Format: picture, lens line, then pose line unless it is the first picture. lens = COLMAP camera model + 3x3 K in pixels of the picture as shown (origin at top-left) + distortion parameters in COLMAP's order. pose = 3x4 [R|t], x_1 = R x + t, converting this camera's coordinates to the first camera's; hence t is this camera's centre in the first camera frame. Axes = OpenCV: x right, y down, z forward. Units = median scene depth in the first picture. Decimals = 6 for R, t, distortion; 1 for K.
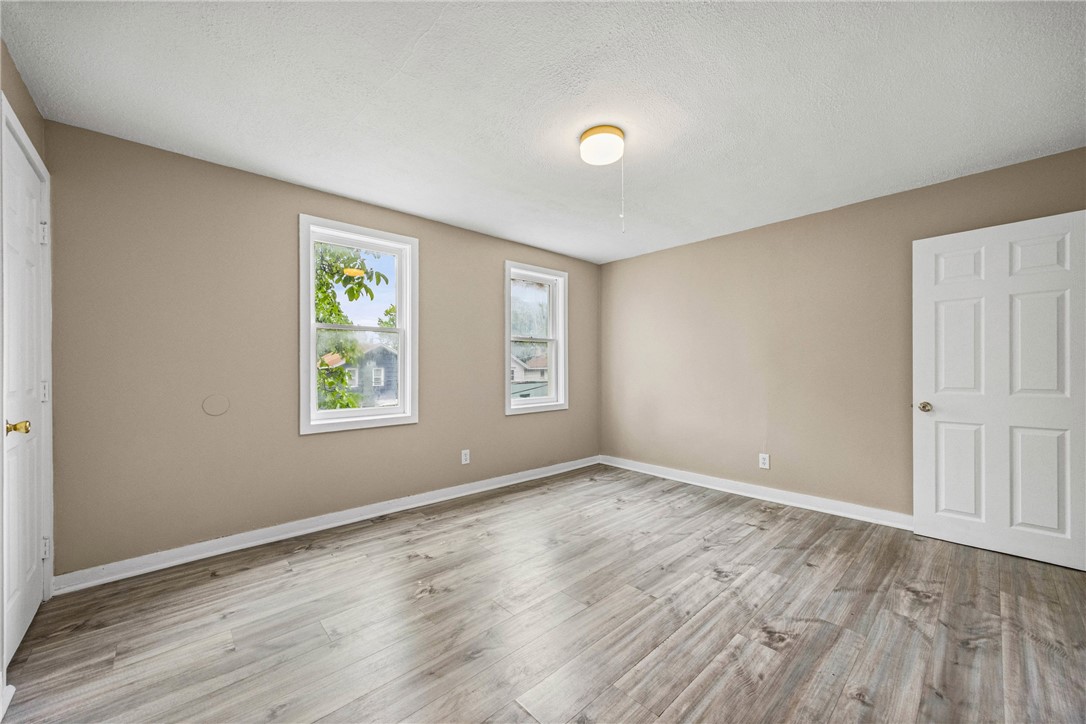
lens RADIAL K [[410.0, 0, 538.2], [0, 410.0, 377.4], [0, 0, 1]] dist [0.001996, -0.000110]
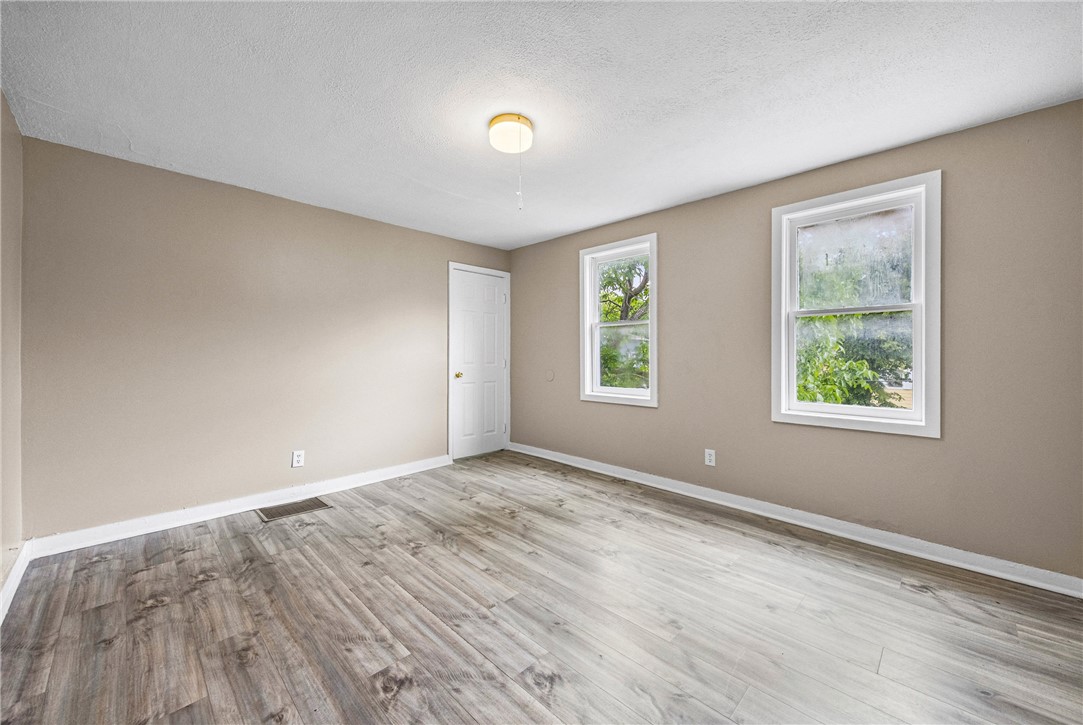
lens RADIAL K [[421.3, 0, 557.5], [0, 421.3, 345.0], [0, 0, 1]] dist [0.001165, 0.000270]
pose [[0.063583, -0.018326, -0.997808, 1.103917], [-0.029548, 0.999358, -0.020237, -0.028846], [0.997539, 0.030770, 0.063000, 0.954718]]
